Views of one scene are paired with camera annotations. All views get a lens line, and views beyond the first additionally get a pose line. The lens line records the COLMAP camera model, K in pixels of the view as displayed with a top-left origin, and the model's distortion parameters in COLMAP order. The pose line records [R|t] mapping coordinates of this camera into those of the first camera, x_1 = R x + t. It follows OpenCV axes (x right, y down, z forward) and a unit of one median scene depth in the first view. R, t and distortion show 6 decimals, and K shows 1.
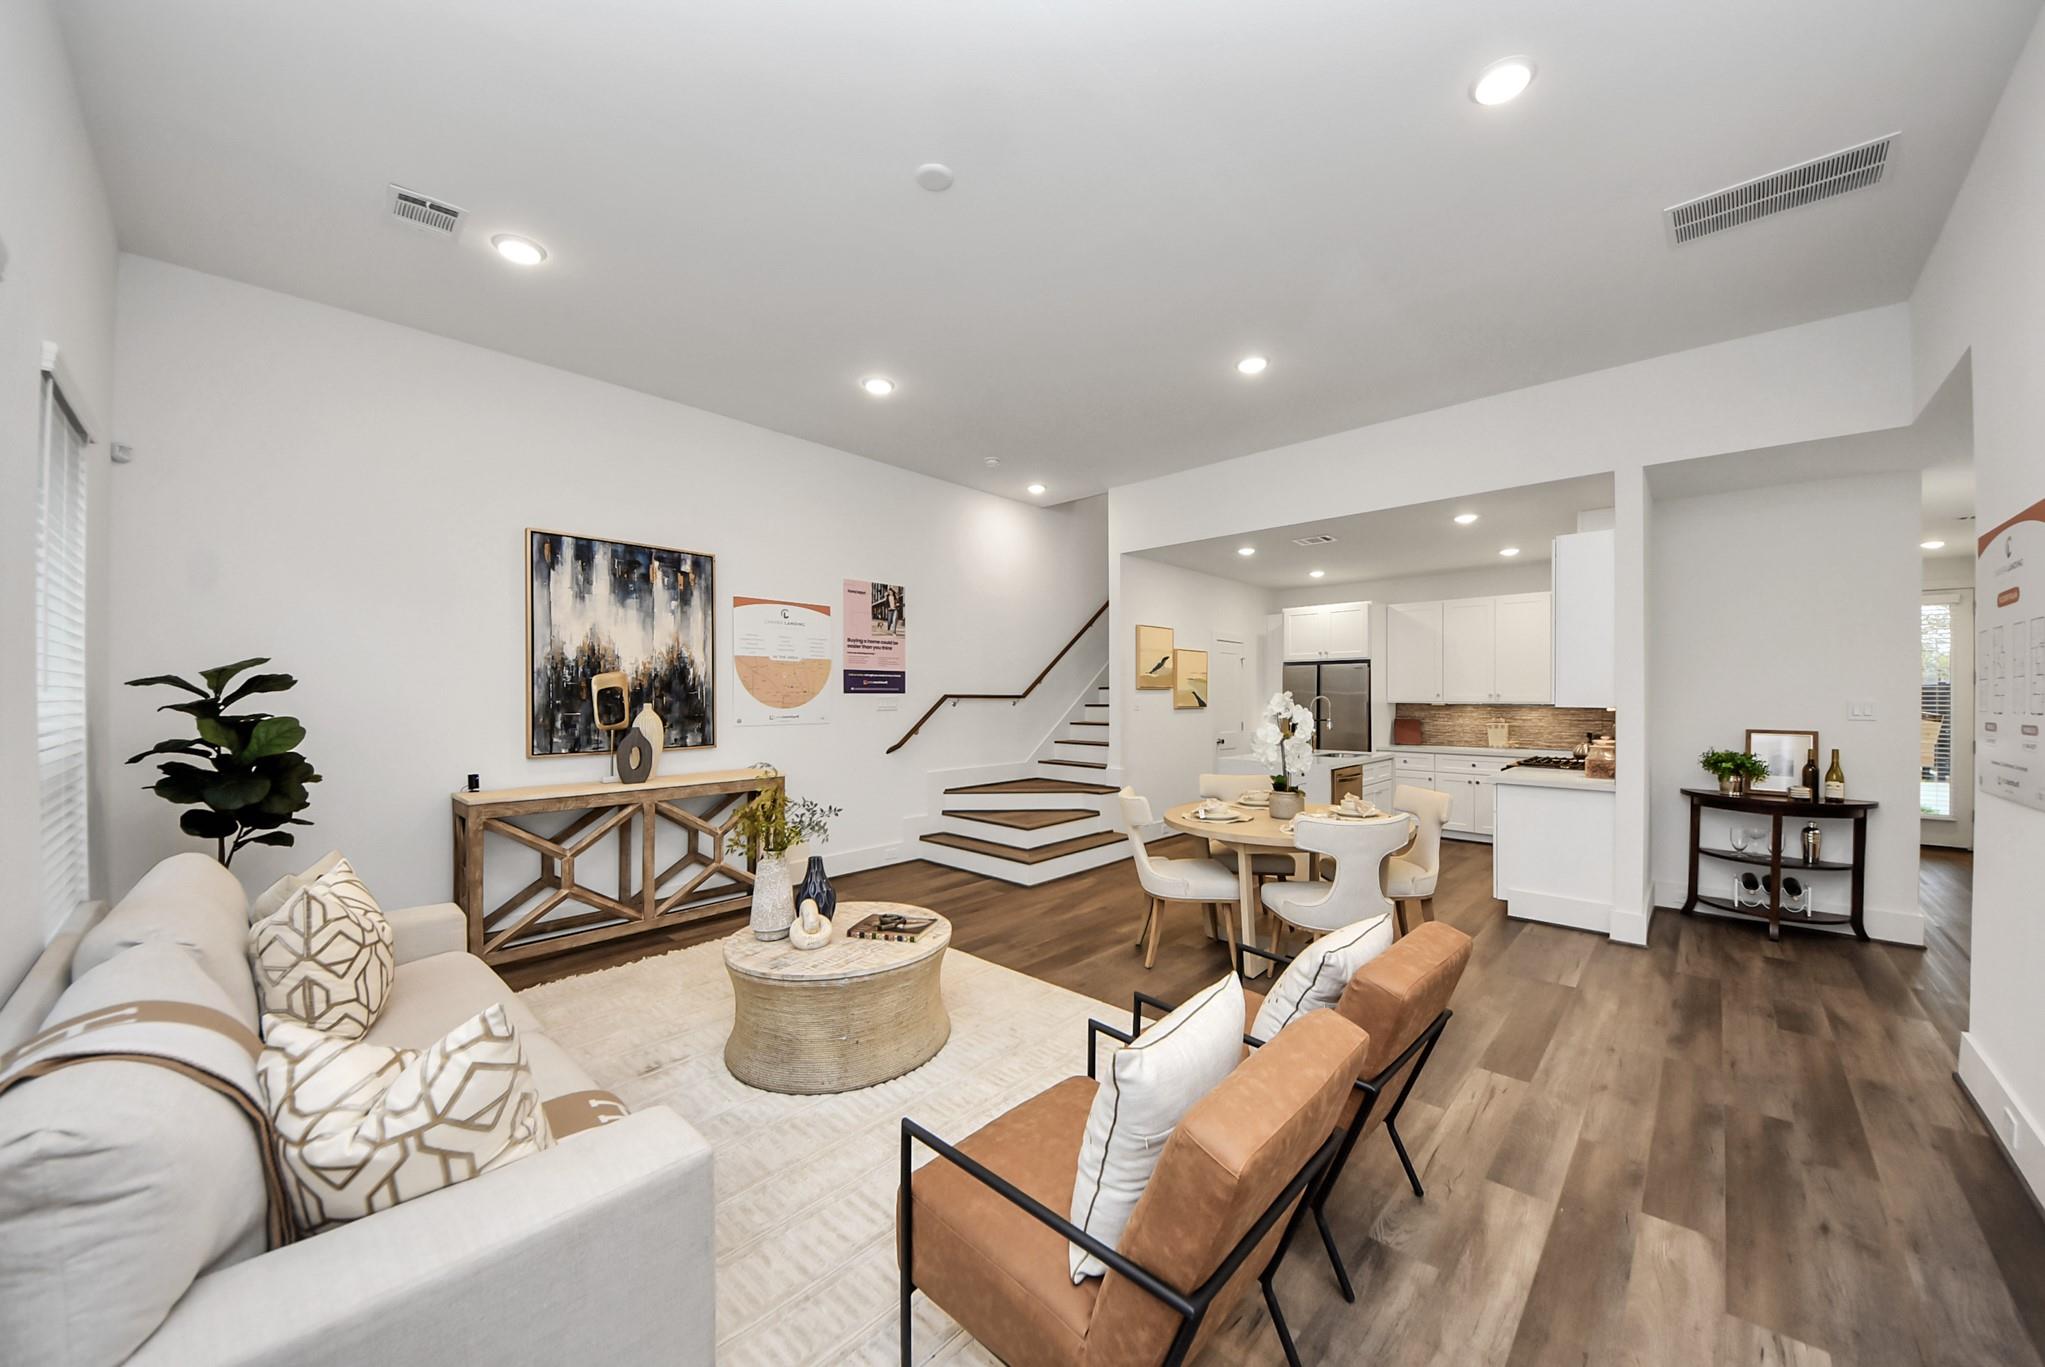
lens RADIAL K [[716.4, 0, 1070.6], [0, 716.4, 695.6], [0, 0, 1]] dist [0.042187, -0.019133]
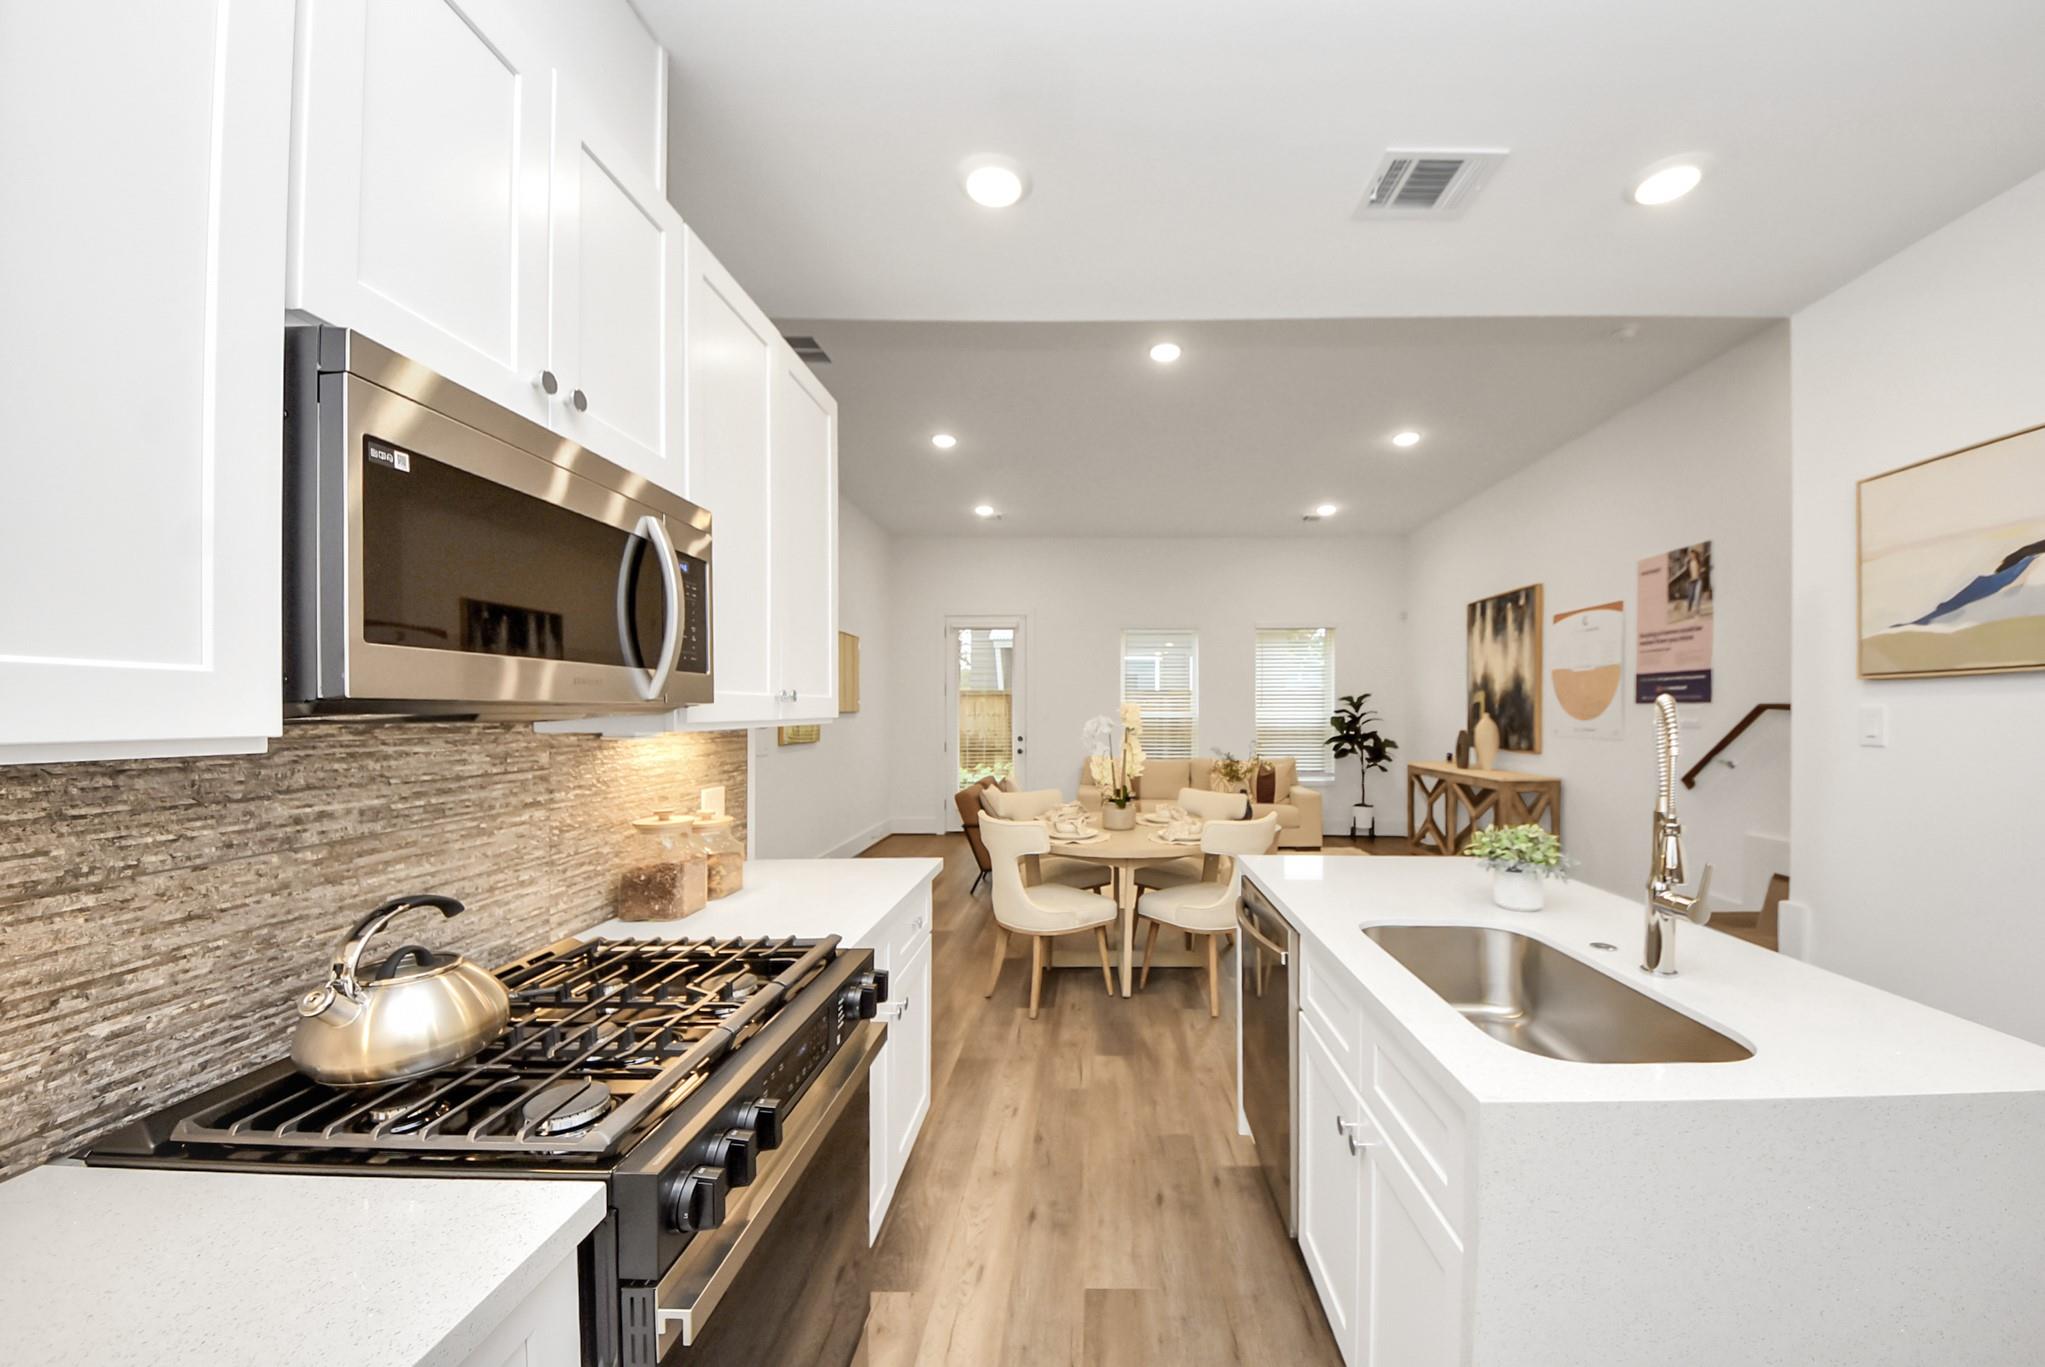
lens RADIAL K [[750.8, 0, 1050.3], [0, 750.8, 710.8], [0, 0, 1]] dist [0.022456, -0.022547]
pose [[-0.794123, -0.001908, -0.607754, 0.707105], [-0.001715, 0.999998, -0.000899, 0.006725], [0.607754, 0.000328, -0.794125, 1.254875]]
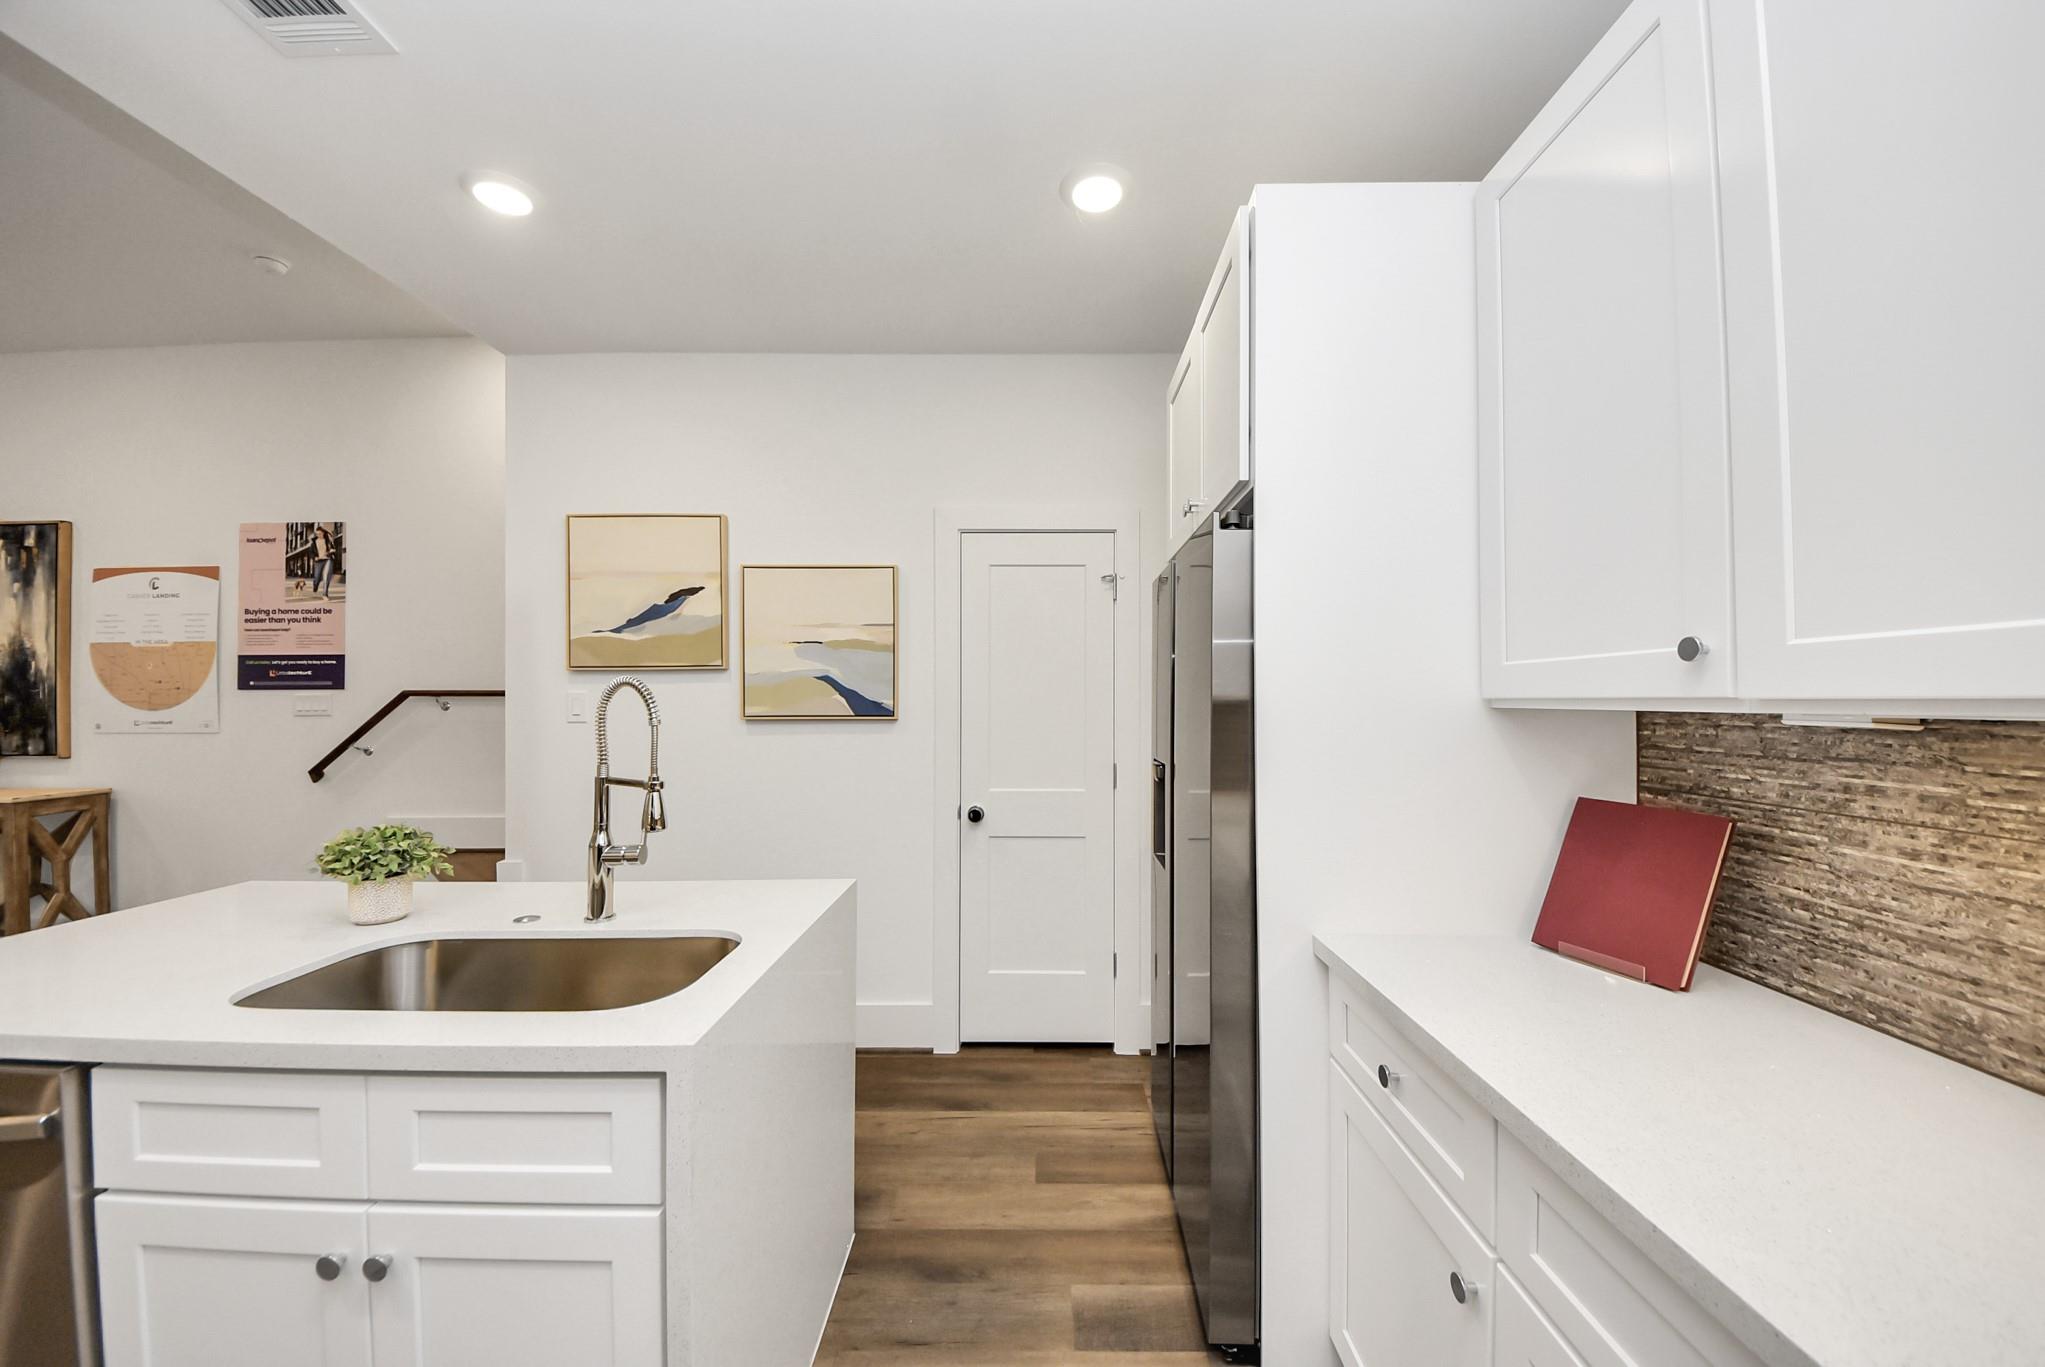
lens RADIAL K [[716.4, 0, 1070.6], [0, 716.4, 695.6], [0, 0, 1]] dist [0.042187, -0.019133]
pose [[0.640436, -0.006764, -0.767982, 0.723279], [0.005694, 0.999976, -0.004059, 0.009696], [0.767990, -0.001774, 0.640459, 1.147385]]
